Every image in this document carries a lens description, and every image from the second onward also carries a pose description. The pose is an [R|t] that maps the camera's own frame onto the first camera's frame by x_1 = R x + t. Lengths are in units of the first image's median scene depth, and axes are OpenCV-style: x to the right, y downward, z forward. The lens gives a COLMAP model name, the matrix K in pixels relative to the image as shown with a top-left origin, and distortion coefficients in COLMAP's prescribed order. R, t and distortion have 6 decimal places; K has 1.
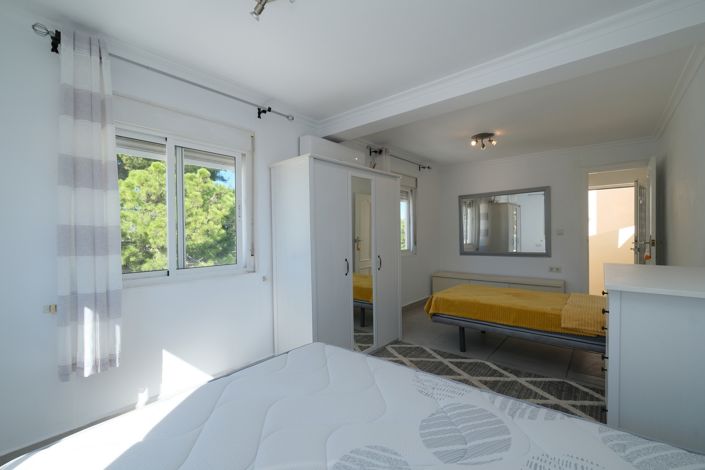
lens RADIAL K [[305.8, 0, 355.4], [0, 305.8, 236.1], [0, 0, 1]] dist [-0.005094, 0.001379]
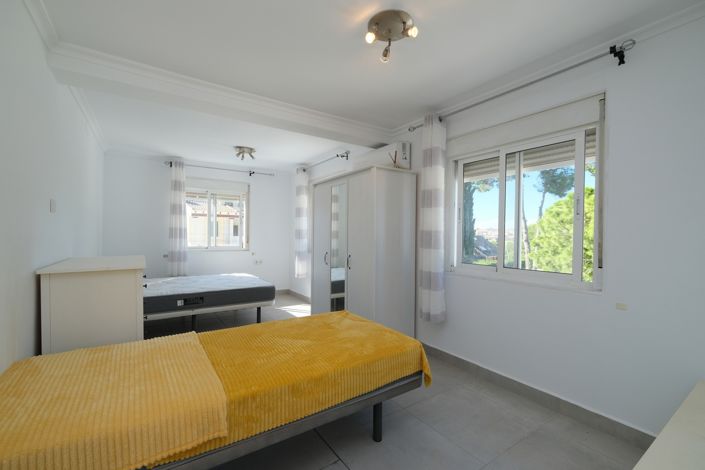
lens RADIAL K [[305.8, 0, 354.4], [0, 305.8, 234.2], [0, 0, 1]] dist [-0.005094, 0.001379]
pose [[-0.266224, 0.007609, -0.963881, 0.645403], [-0.009902, 0.999894, 0.010629, -0.016727], [0.963860, 0.012374, -0.266121, 0.807494]]
